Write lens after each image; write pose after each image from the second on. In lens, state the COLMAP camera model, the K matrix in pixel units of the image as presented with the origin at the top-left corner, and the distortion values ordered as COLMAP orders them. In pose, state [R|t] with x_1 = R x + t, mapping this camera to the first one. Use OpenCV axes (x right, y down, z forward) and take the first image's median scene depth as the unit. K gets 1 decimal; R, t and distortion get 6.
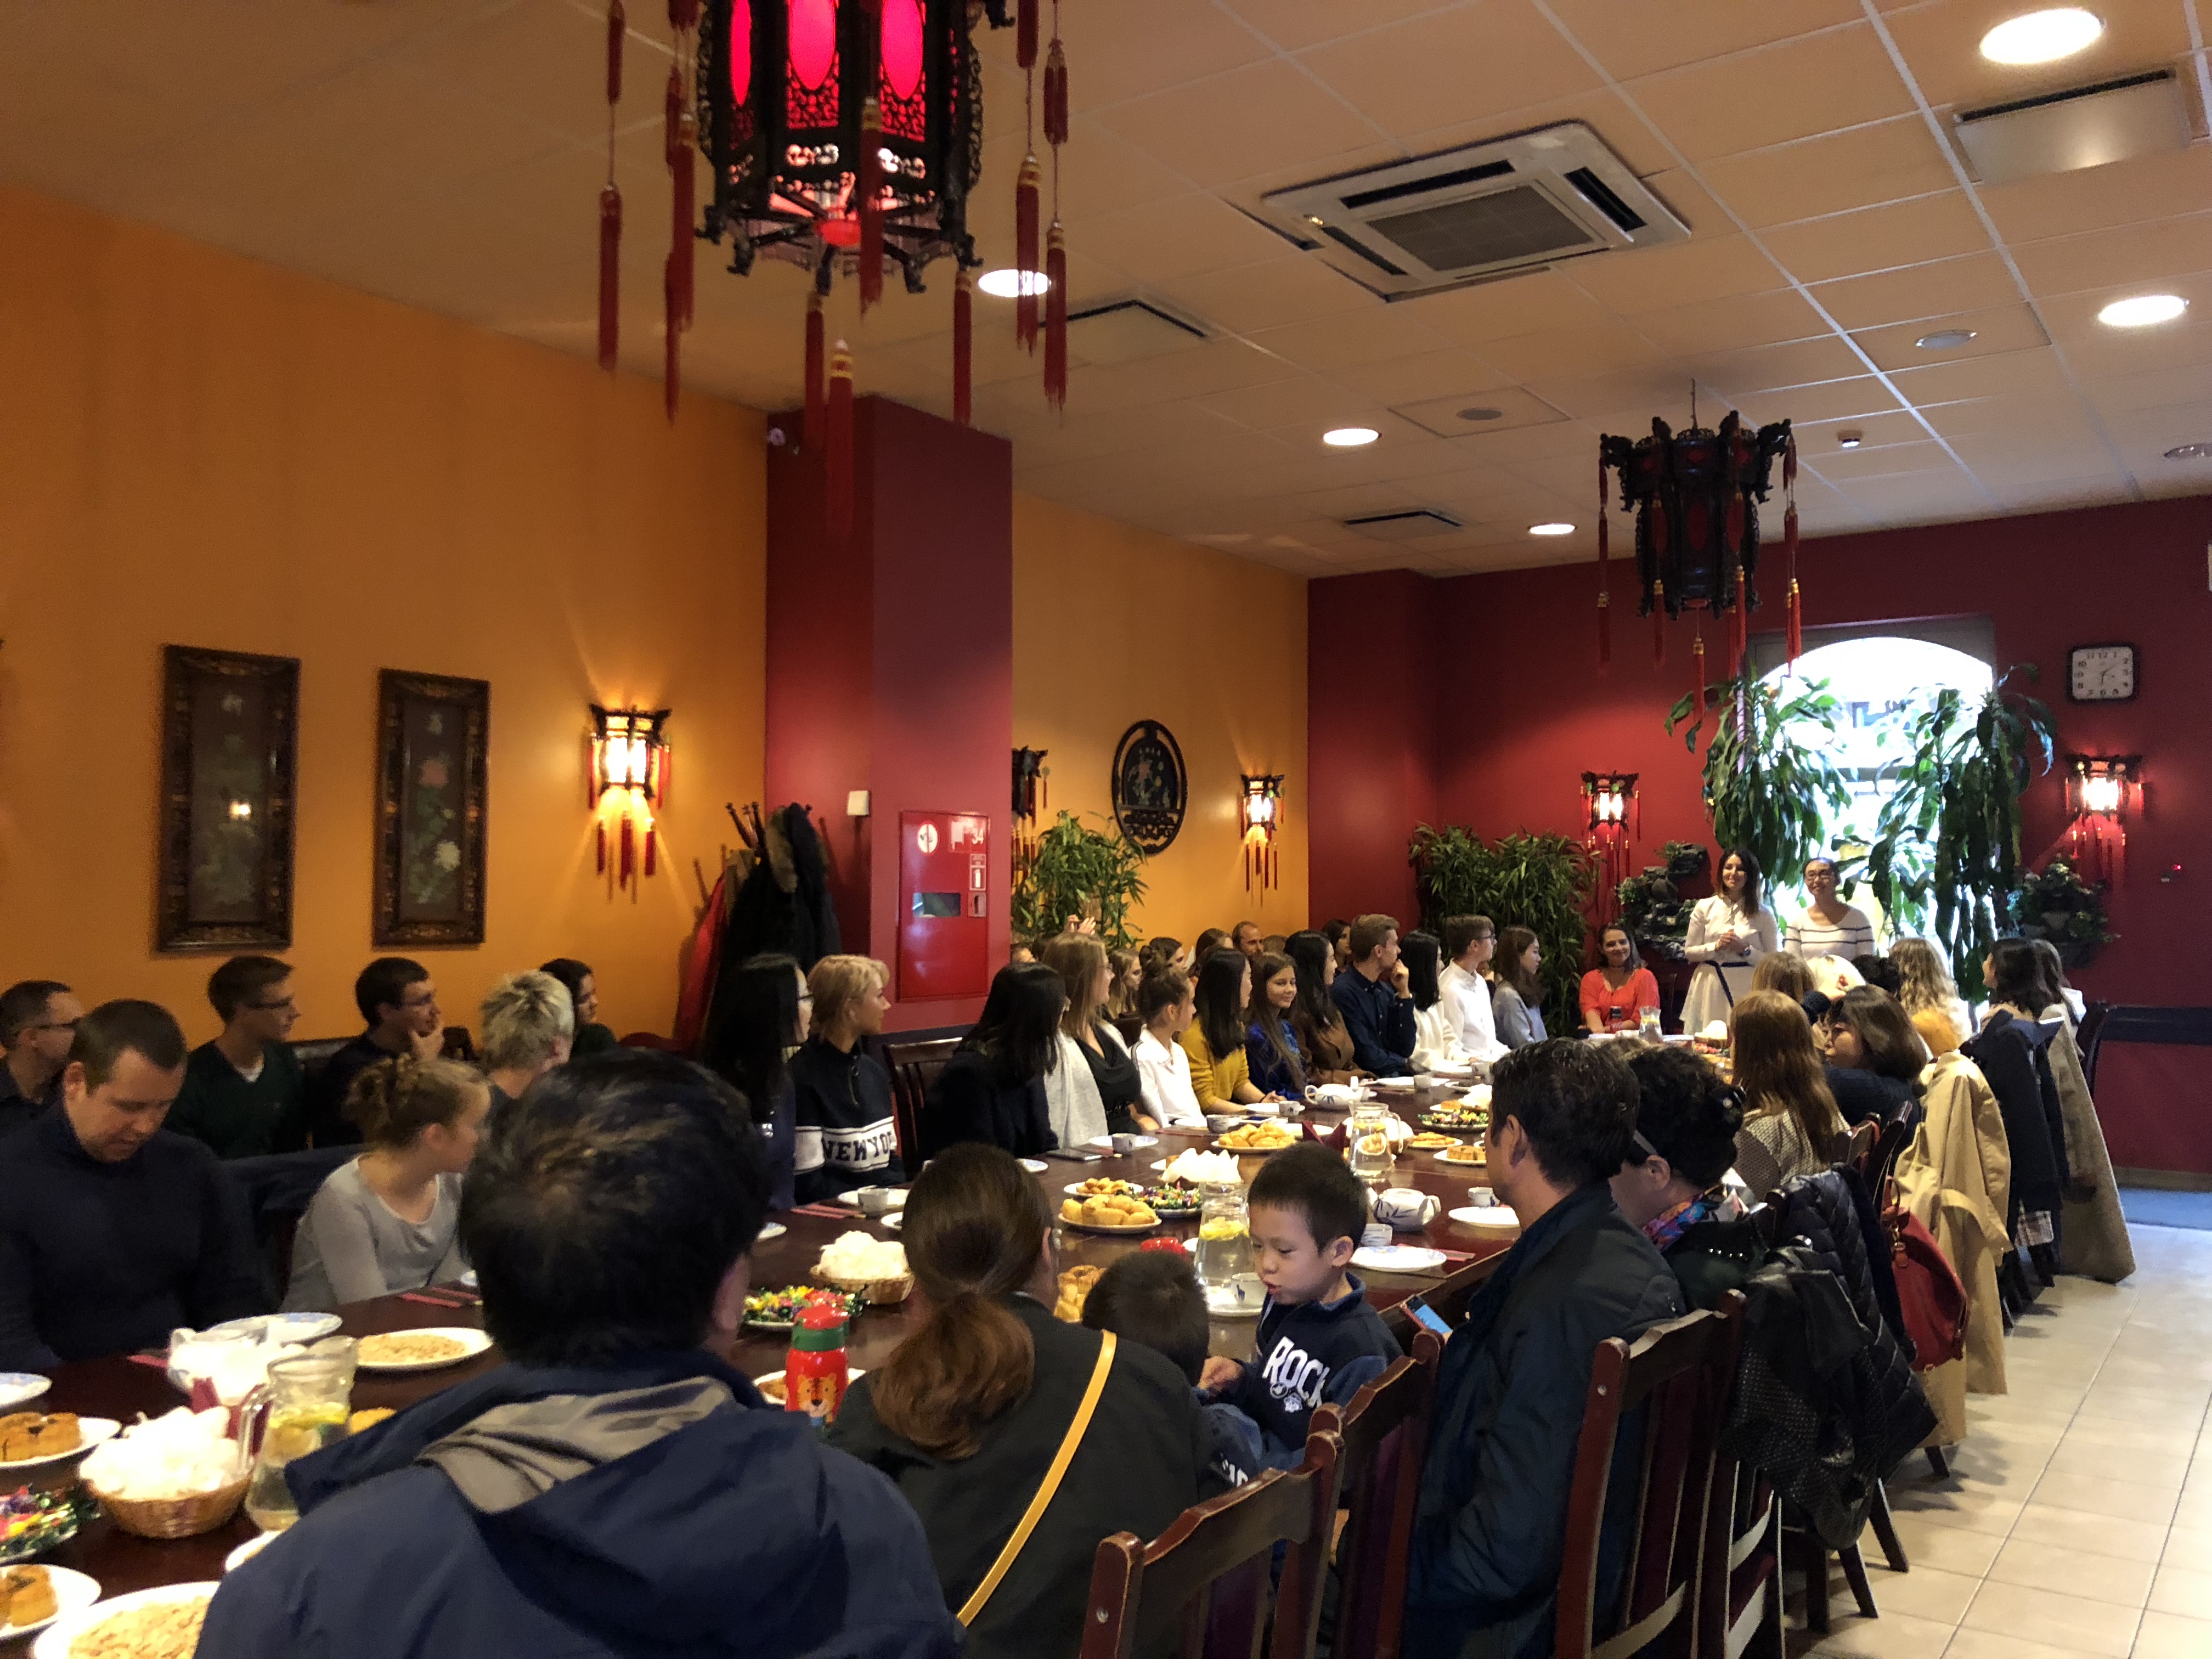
lens RADIAL K [[1805.1, 0, 1106.0], [0, 1805.1, 829.5], [0, 0, 1]] dist [0.008909, -0.006007]
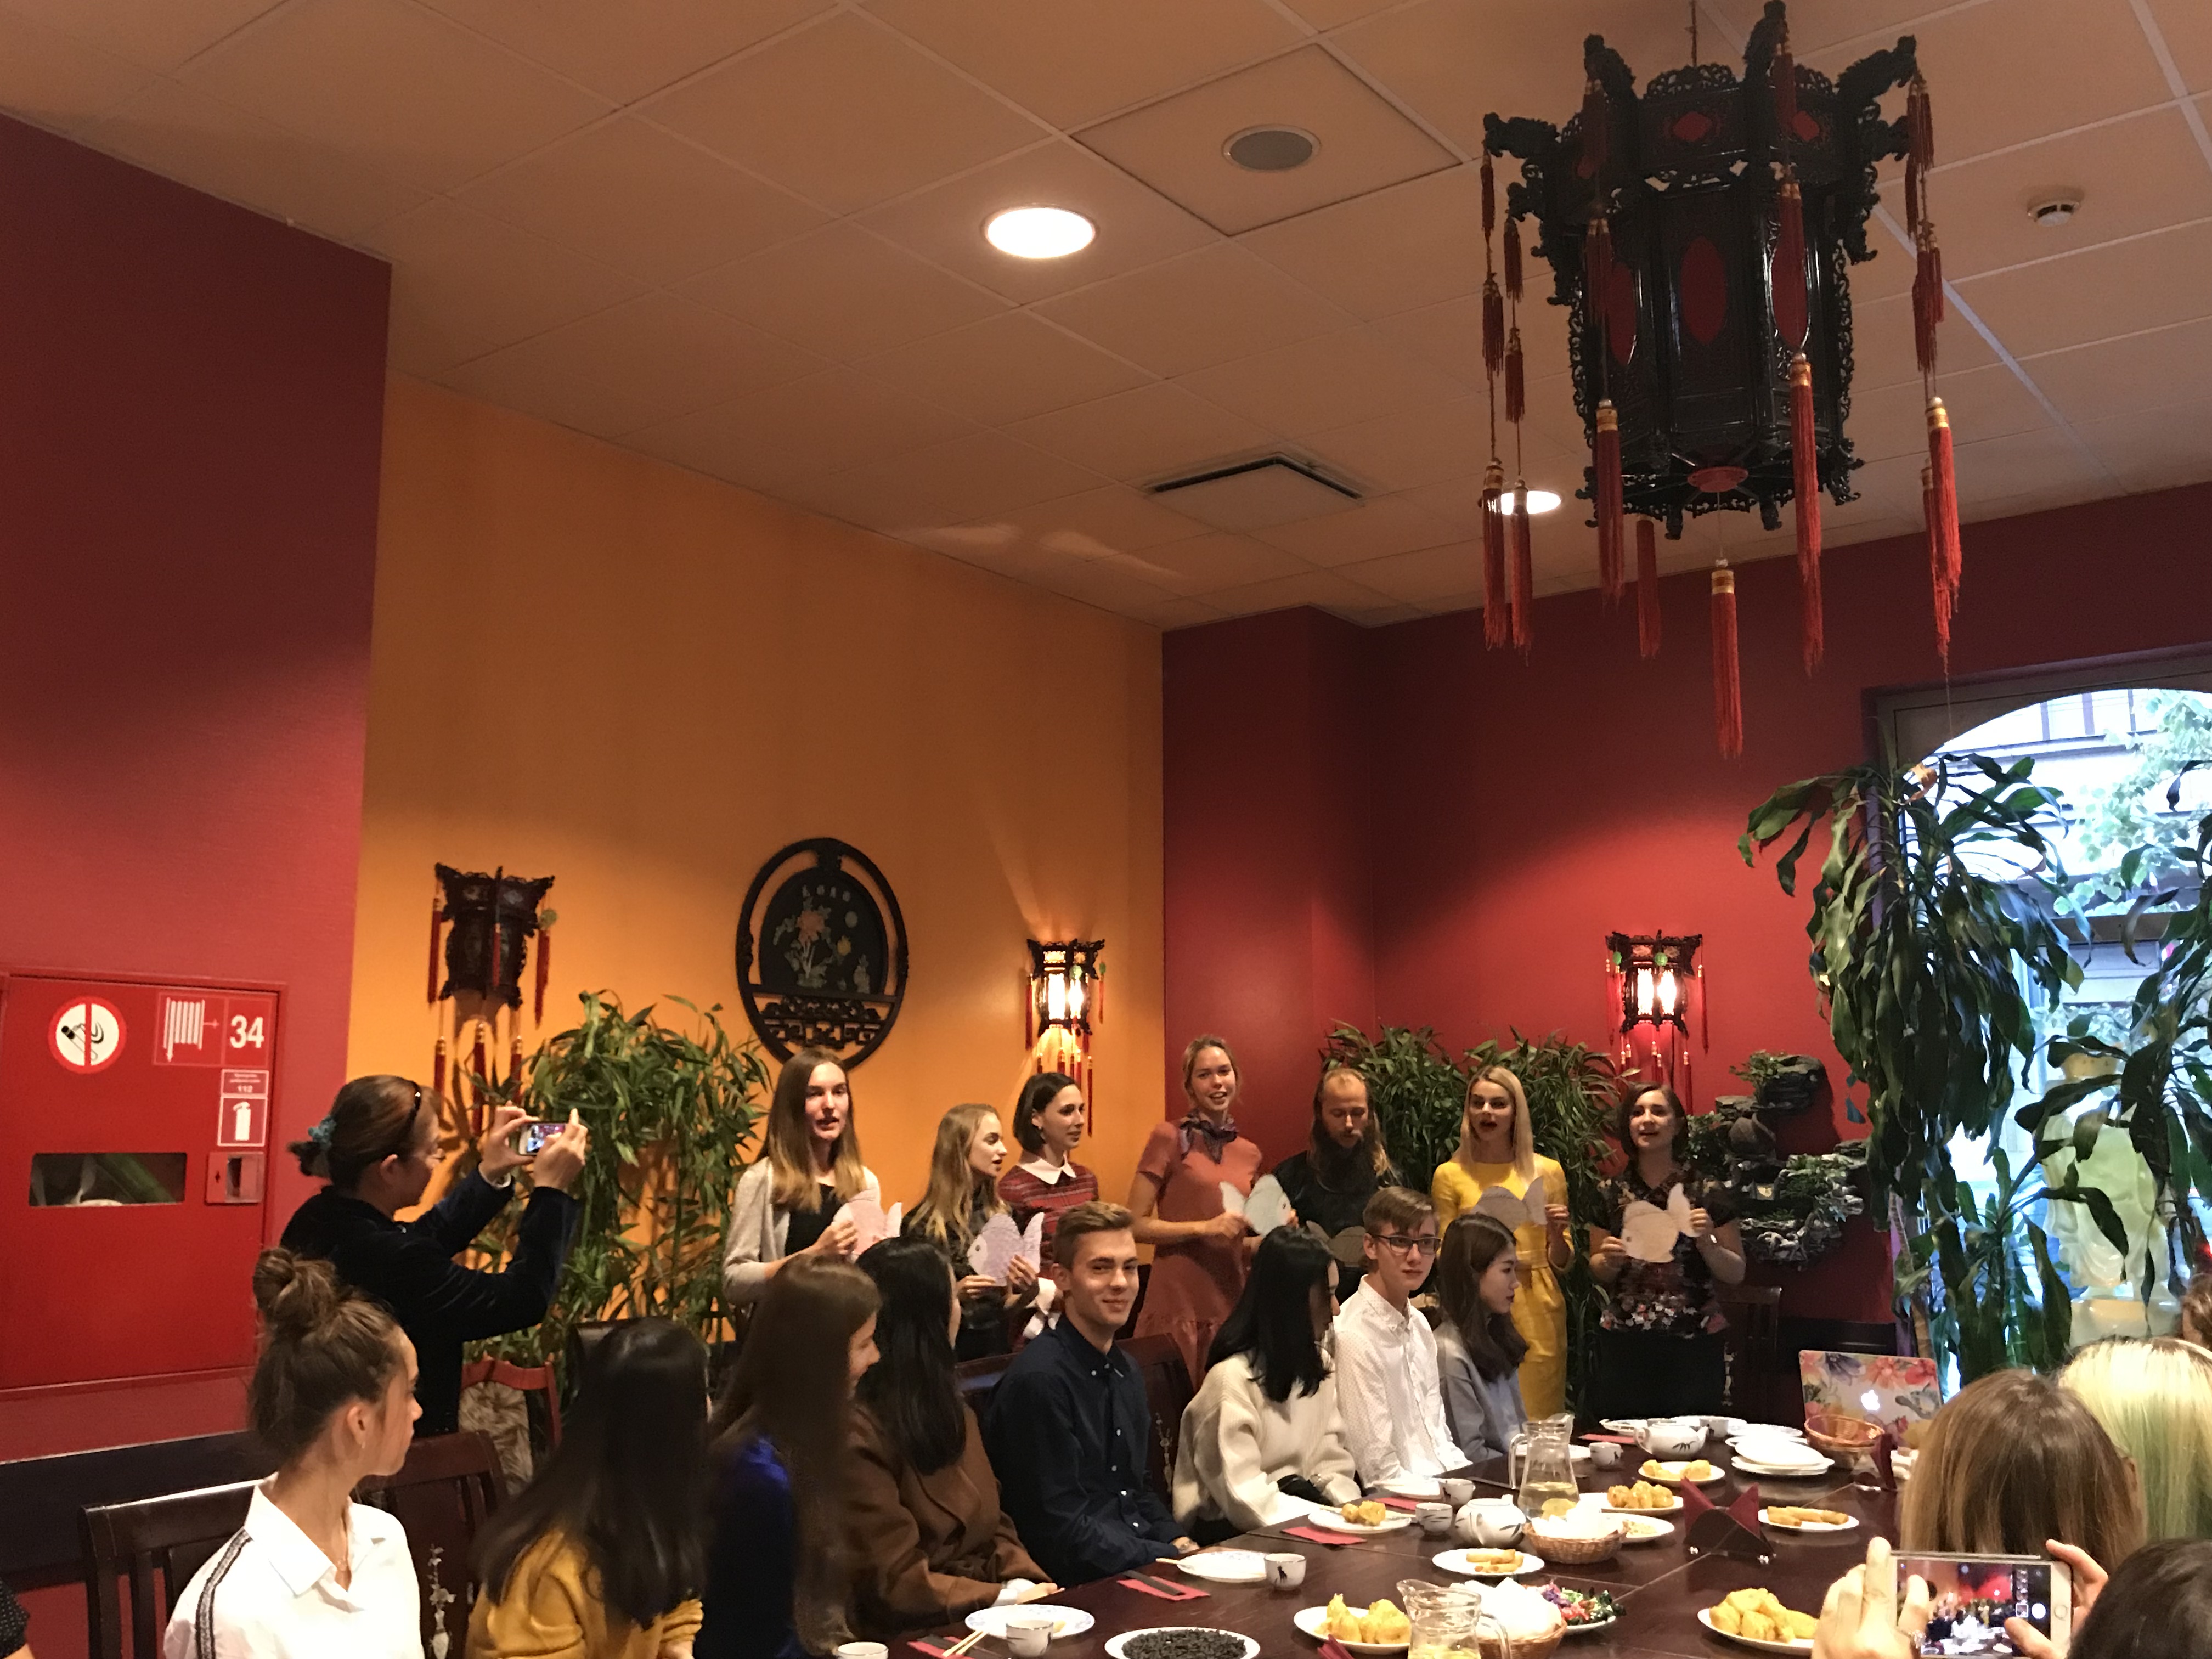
lens RADIAL K [[2014.0, 0, 1106.0], [0, 2014.0, 829.5], [0, 0, 1]] dist [0.014822, 0.005952]
pose [[0.999010, -0.006740, -0.043966, 0.141108], [0.001780, 0.993721, -0.111873, 0.008217], [0.044444, 0.111684, 0.992749, 0.365718]]
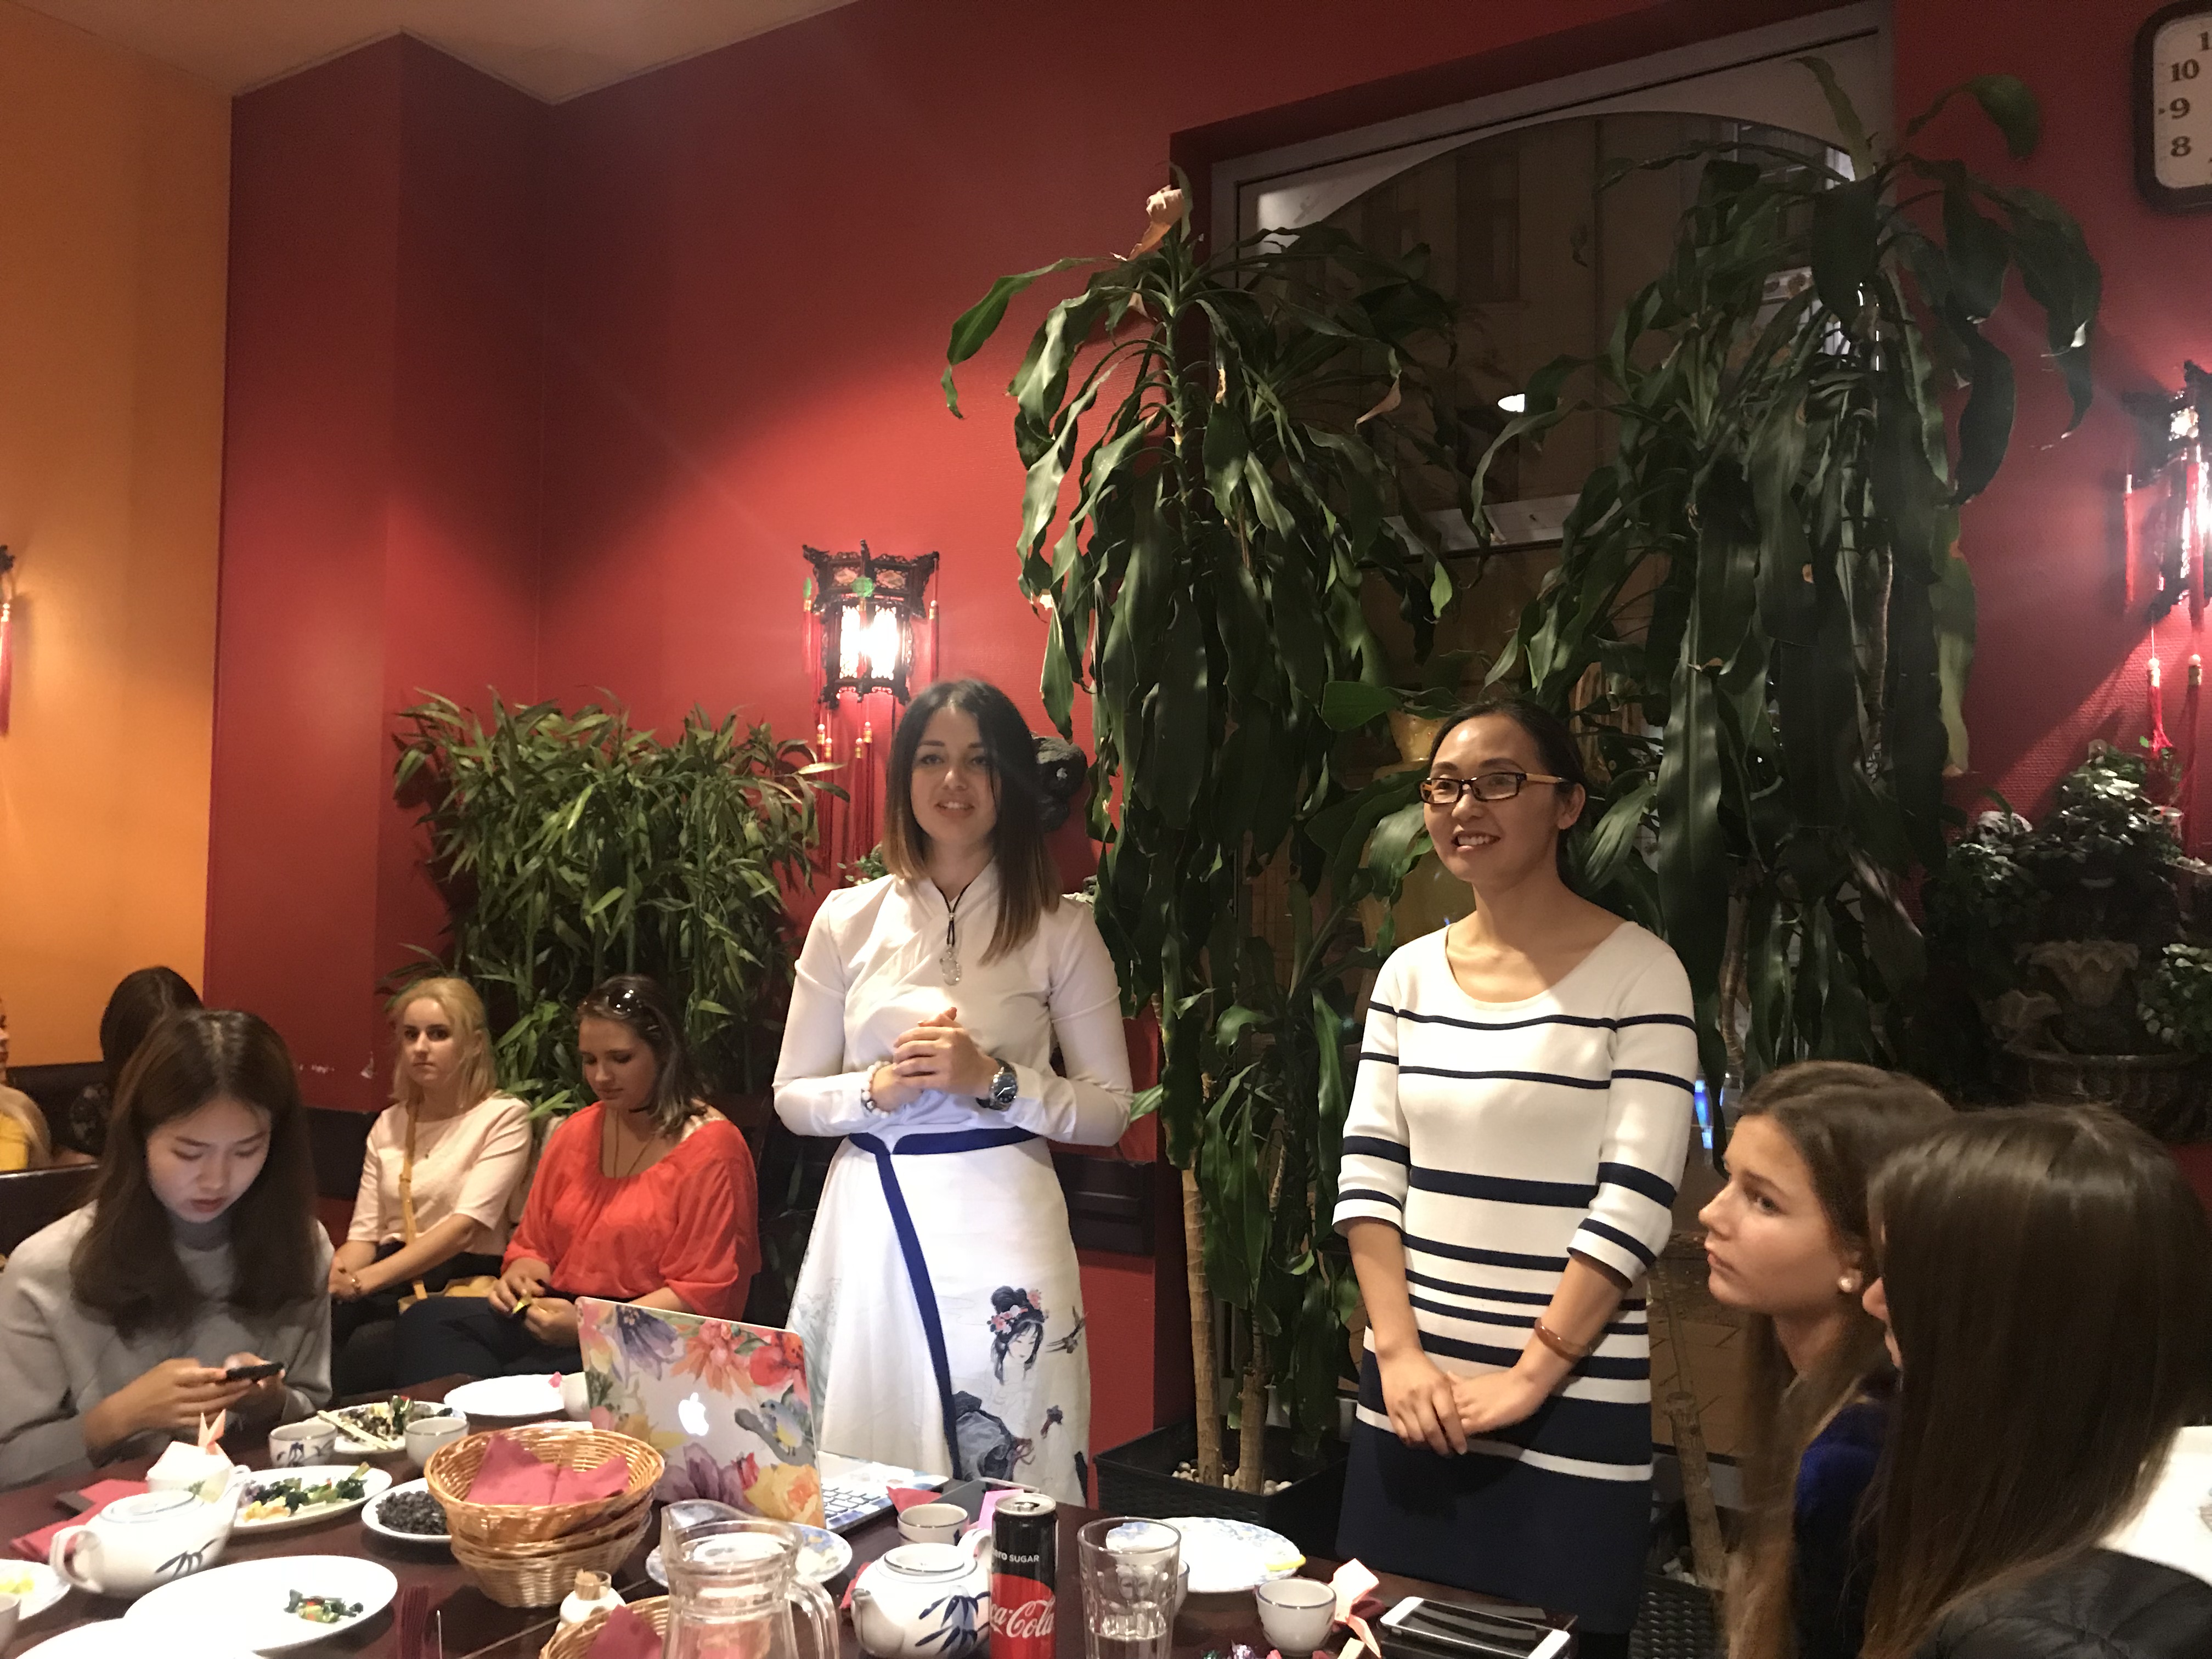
lens RADIAL K [[1783.8, 0, 1106.0], [0, 1783.8, 829.5], [0, 0, 1]] dist [0.019574, 0.004896]
pose [[0.999179, 0.011464, 0.038854, 0.339824], [-0.011195, 0.999912, -0.007127, 0.029770], [-0.038932, 0.006686, 0.999219, 0.683371]]
